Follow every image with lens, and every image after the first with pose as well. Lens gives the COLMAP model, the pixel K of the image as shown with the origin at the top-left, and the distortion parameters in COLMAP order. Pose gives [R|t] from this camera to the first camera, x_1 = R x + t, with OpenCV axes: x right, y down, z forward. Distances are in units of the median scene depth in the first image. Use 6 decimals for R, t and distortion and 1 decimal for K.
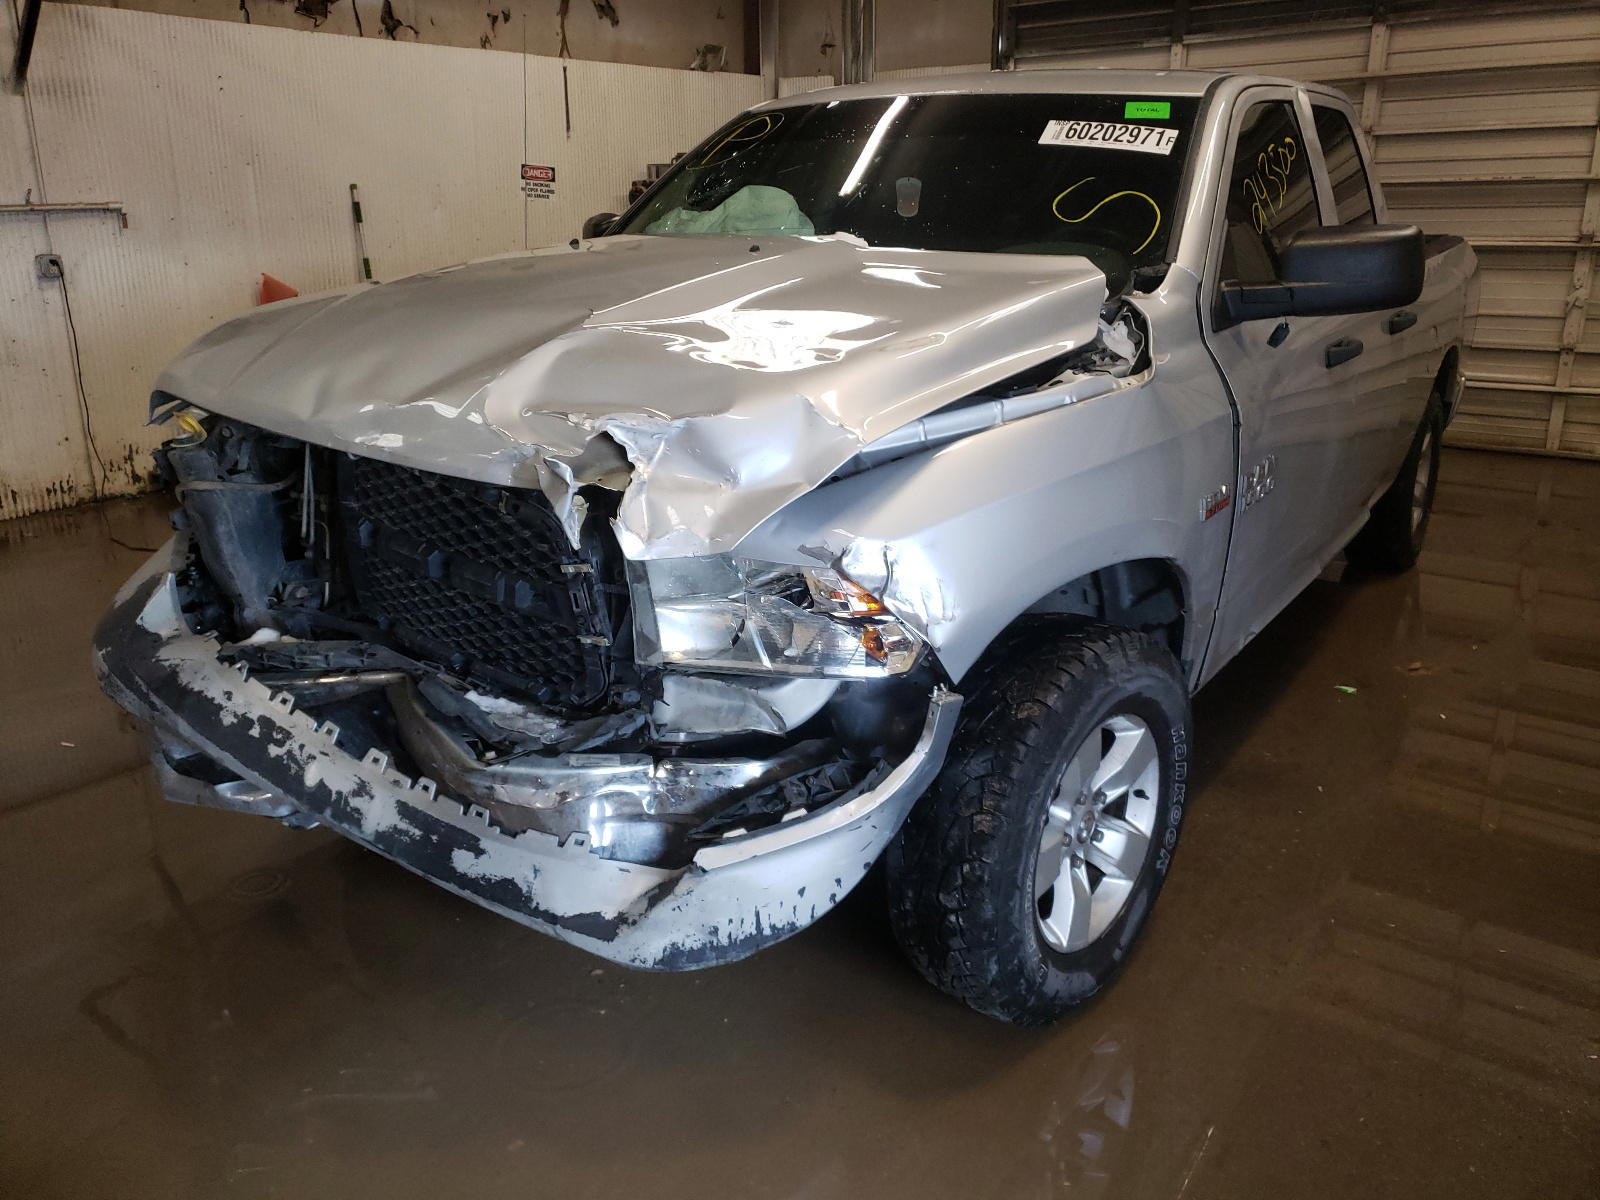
lens RADIAL K [[1243.2, 0, 769.9], [0, 1243.2, 580.7], [0, 0, 1]] dist [0.040527, -0.027289]
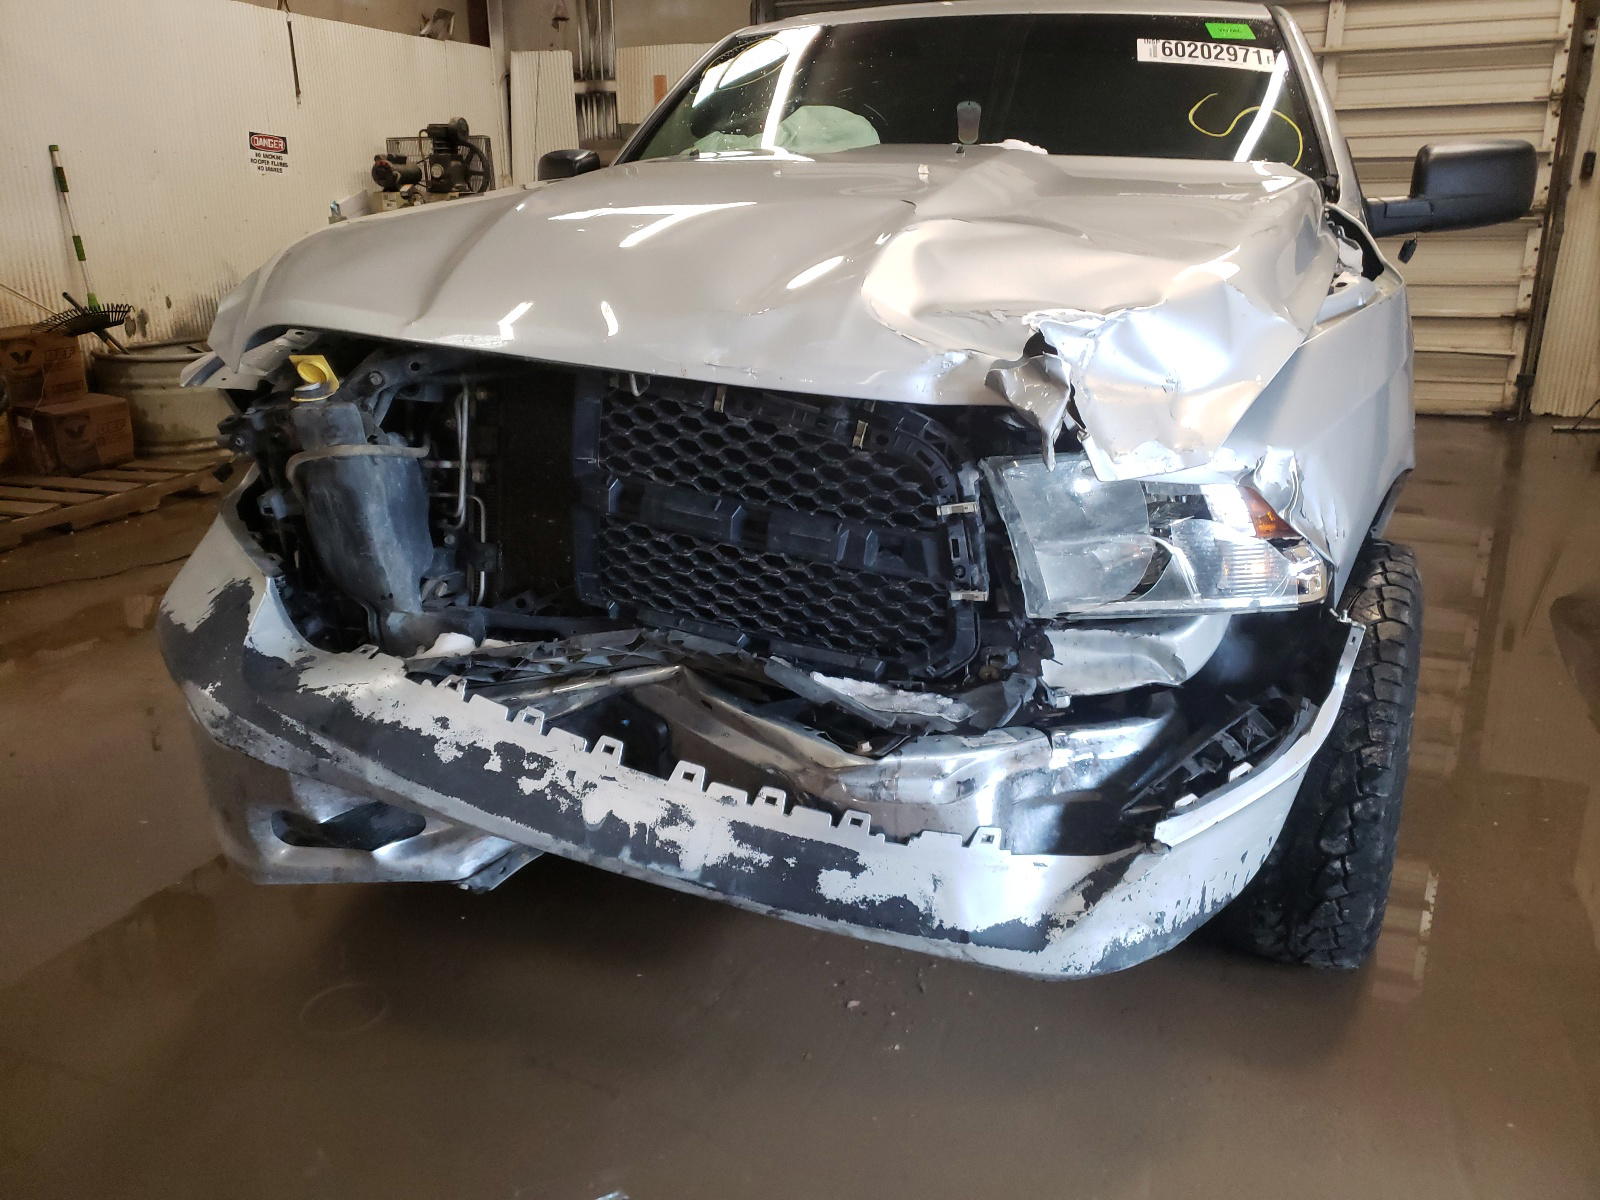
lens RADIAL K [[1243.2, 0, 796.1], [0, 1243.2, 587.0], [0, 0, 1]] dist [0.040527, -0.027289]
pose [[0.951449, -0.086939, 0.295272, -0.469694], [0.087465, 0.996102, 0.011453, 0.021685], [-0.295117, 0.014929, 0.955345, 0.229610]]
